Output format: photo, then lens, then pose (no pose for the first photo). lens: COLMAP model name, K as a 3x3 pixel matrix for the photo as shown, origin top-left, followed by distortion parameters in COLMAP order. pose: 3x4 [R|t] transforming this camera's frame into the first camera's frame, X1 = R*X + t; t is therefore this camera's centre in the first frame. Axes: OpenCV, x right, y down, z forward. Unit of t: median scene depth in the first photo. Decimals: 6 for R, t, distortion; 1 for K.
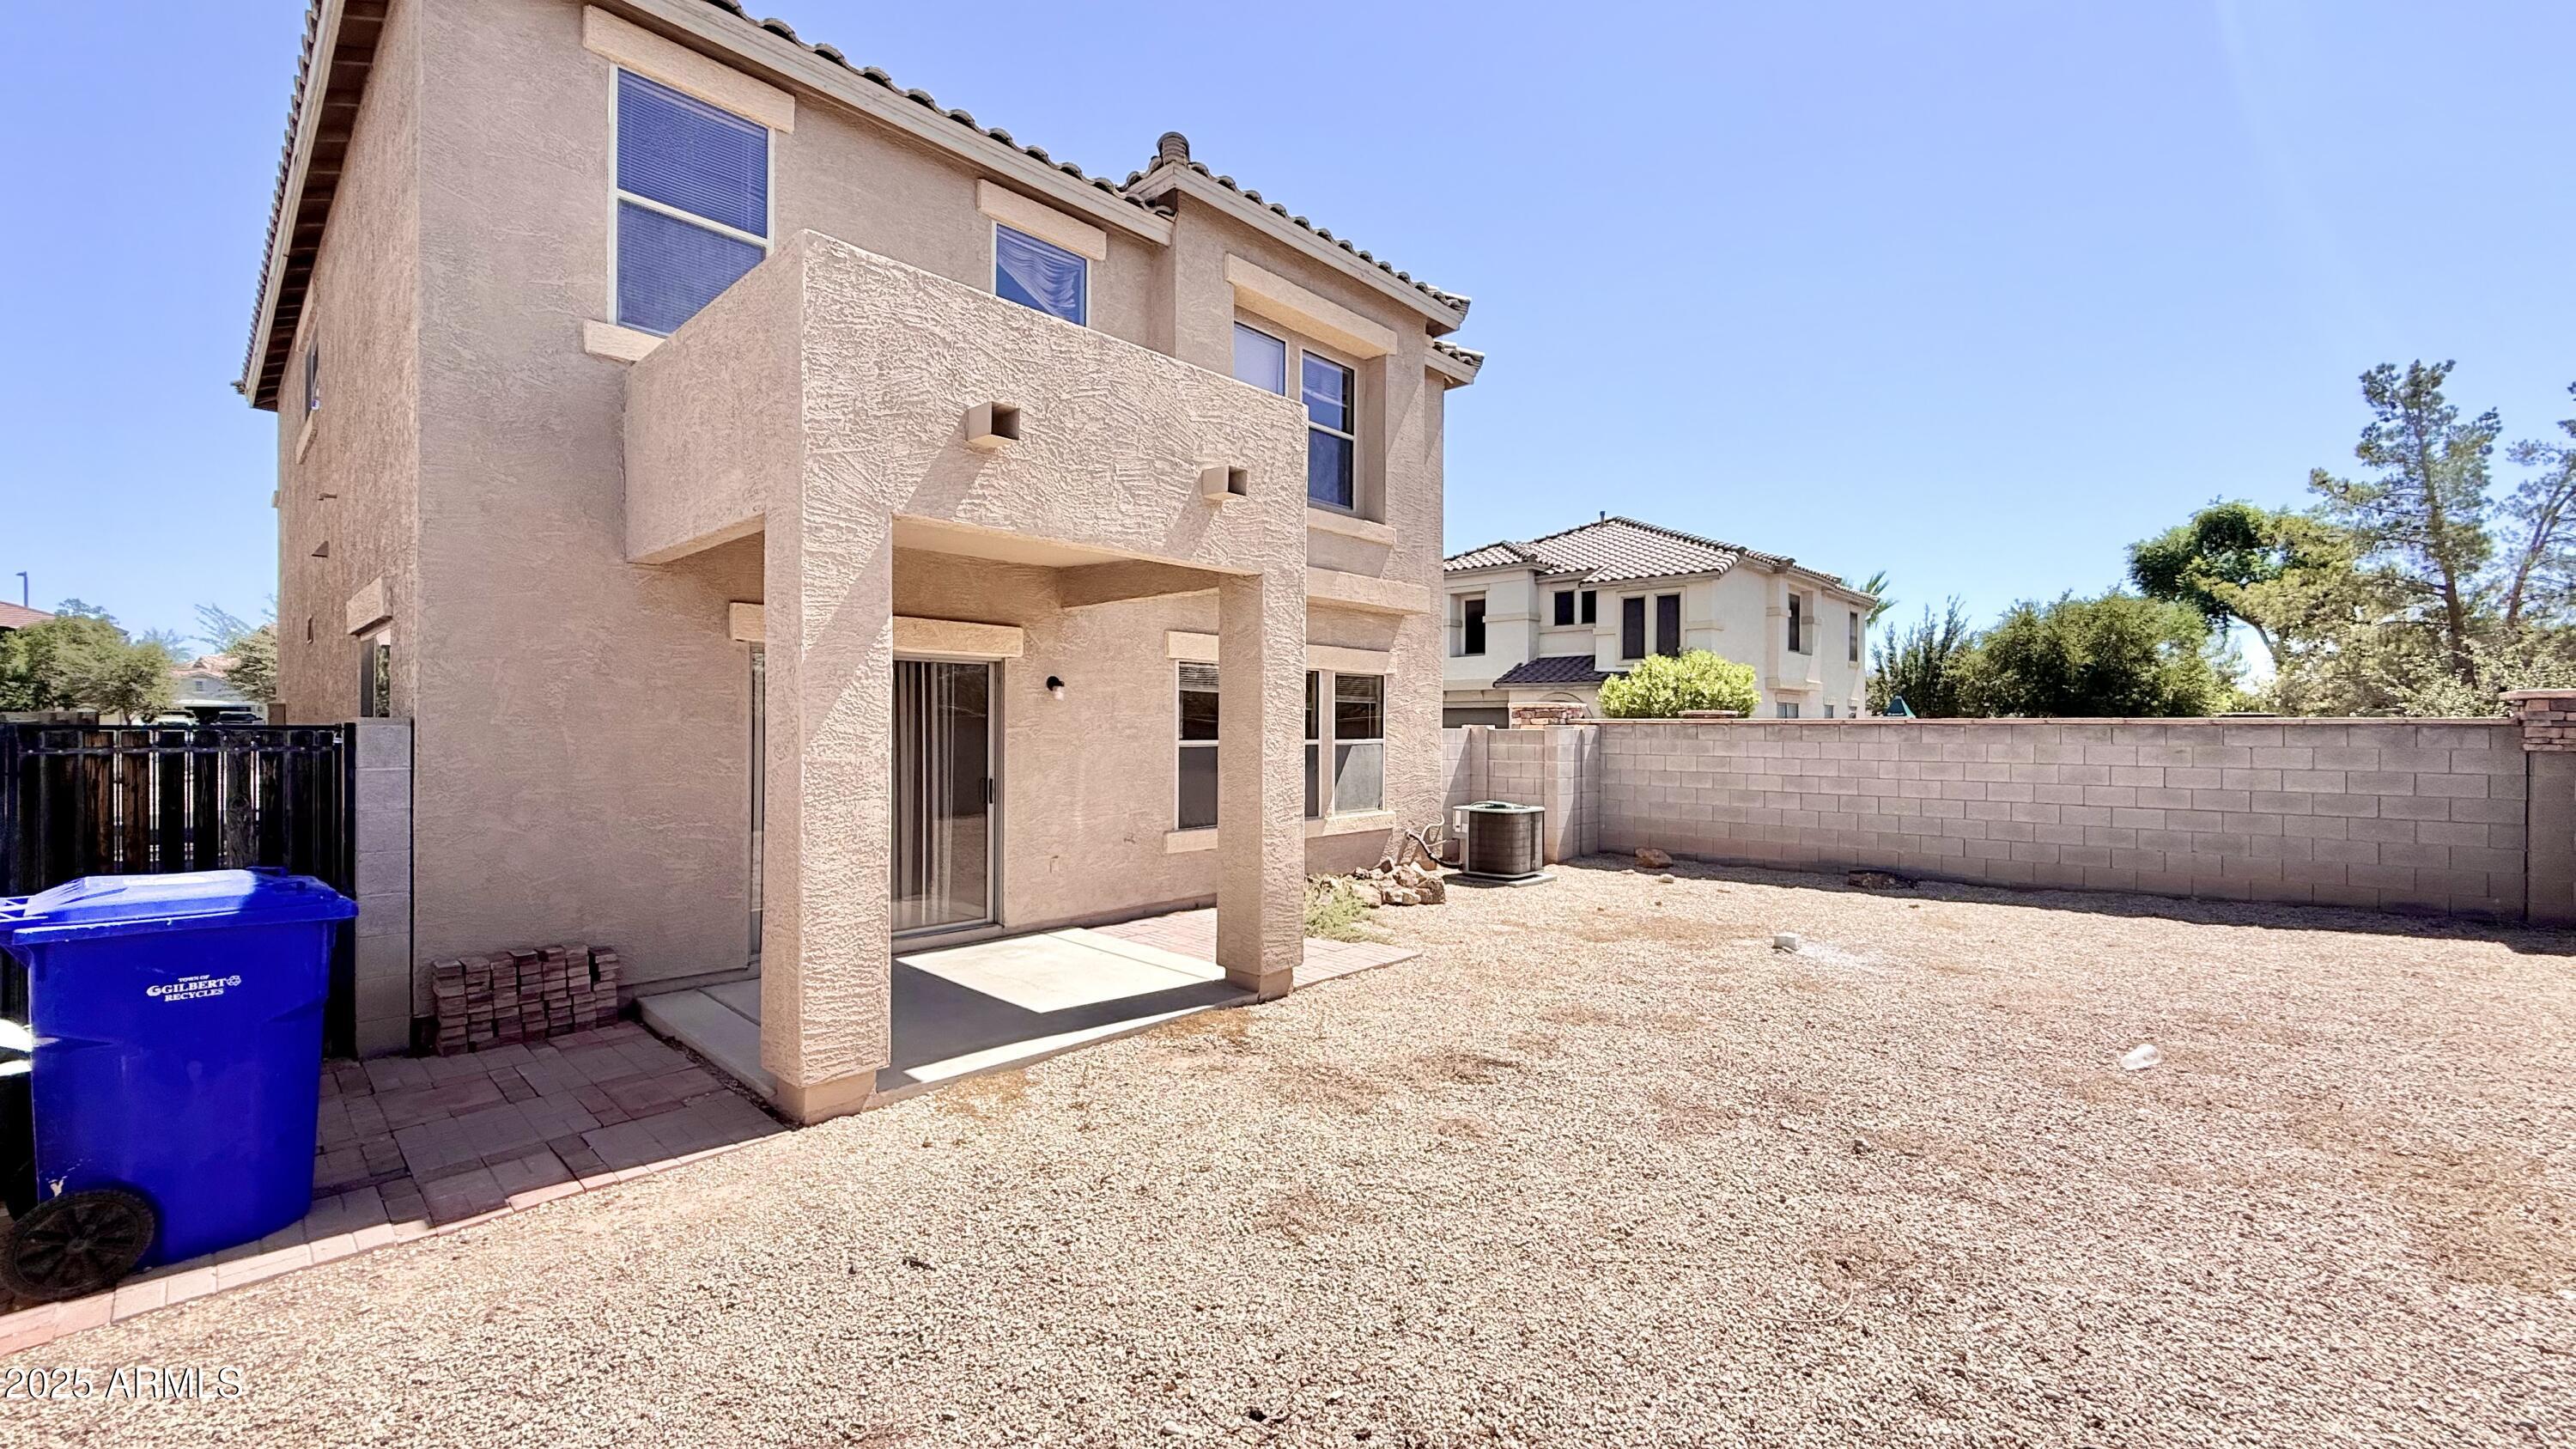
lens RADIAL K [[1026.1, 0, 1284.9], [0, 1026.1, 727.7], [0, 0, 1]] dist [0.001441, 0.000134]
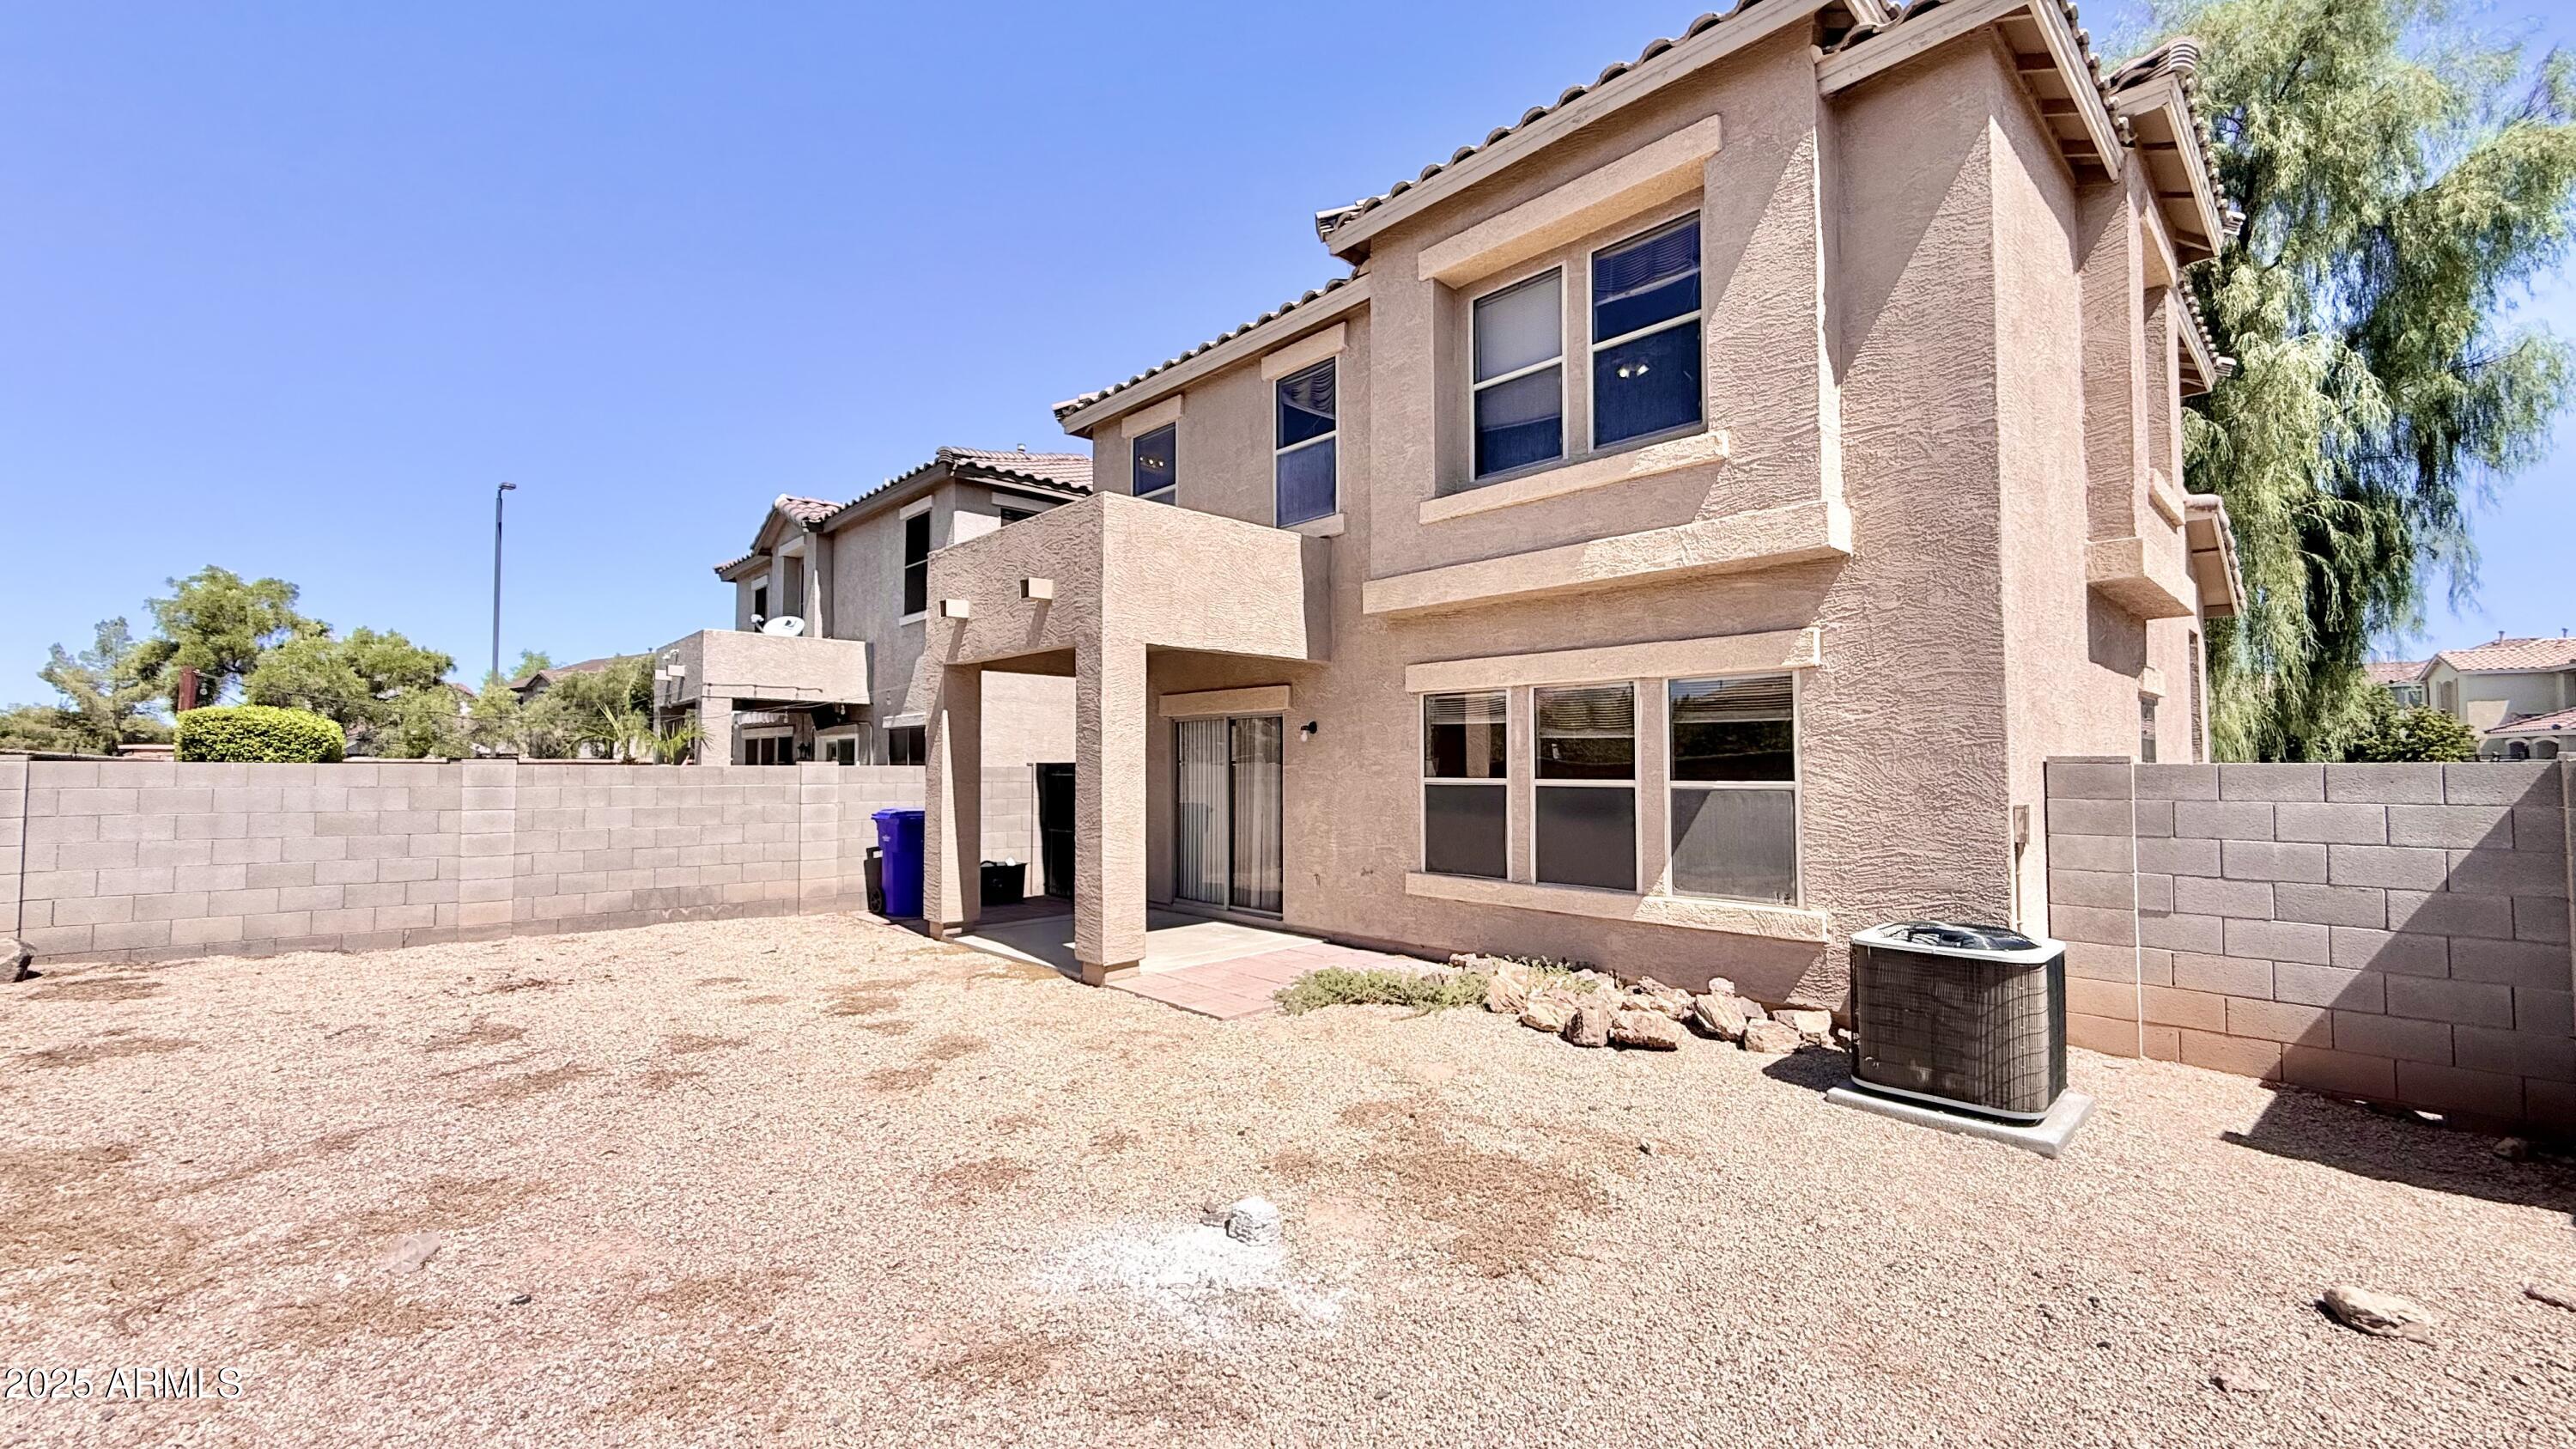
lens RADIAL K [[1026.1, 0, 1285.4], [0, 1026.1, 732.5], [0, 0, 1]] dist [0.001441, 0.000134]
pose [[-0.076589, -0.038479, -0.996320, 0.857873], [-0.001589, 0.999258, -0.038471, 0.007307], [0.997061, -0.001363, -0.076593, 0.946853]]
